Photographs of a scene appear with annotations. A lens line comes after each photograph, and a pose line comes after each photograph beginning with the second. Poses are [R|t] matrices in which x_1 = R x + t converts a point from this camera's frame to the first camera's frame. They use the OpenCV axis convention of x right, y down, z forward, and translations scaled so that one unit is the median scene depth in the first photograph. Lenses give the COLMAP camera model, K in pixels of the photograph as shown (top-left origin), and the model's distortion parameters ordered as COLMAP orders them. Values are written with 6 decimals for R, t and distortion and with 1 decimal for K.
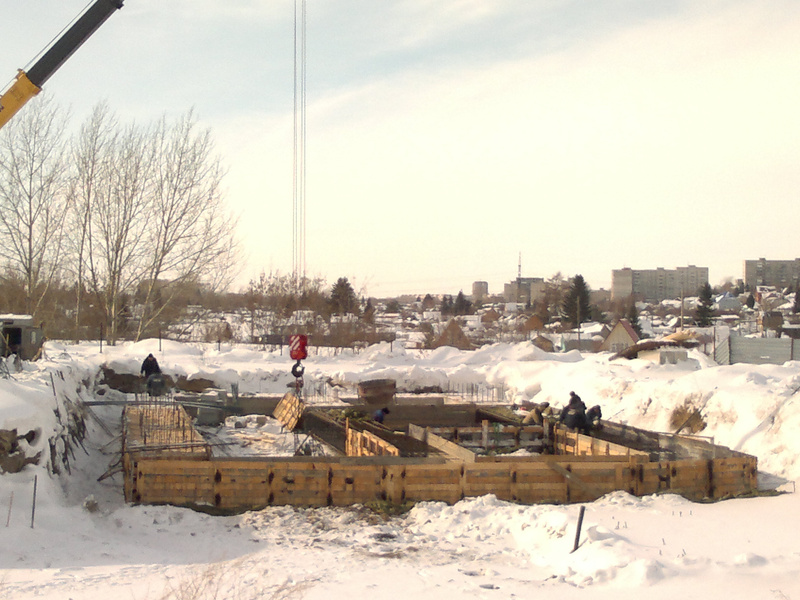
lens RADIAL K [[1447.1, 0, 400.7], [0, 1447.1, 306.0], [0, 0, 1]] dist [-0.035011, 0.000000]
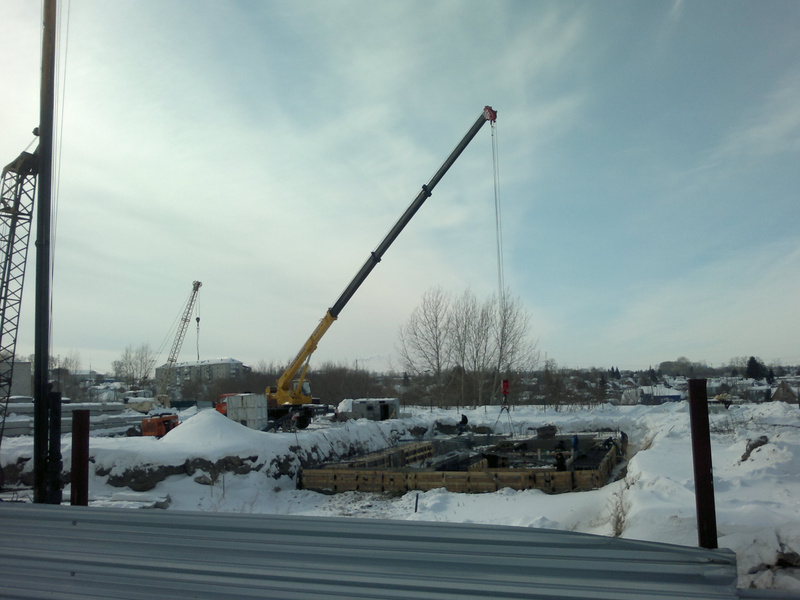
lens RADIAL K [[786.9, 0, 389.5], [0, 786.9, 311.6], [0, 0, 1]] dist [-0.018832, 0.000000]
pose [[0.870737, -0.088370, -0.483743, 0.528949], [0.046232, 0.994075, -0.098379, -0.011764], [0.489571, 0.063298, 0.869663, -0.028215]]
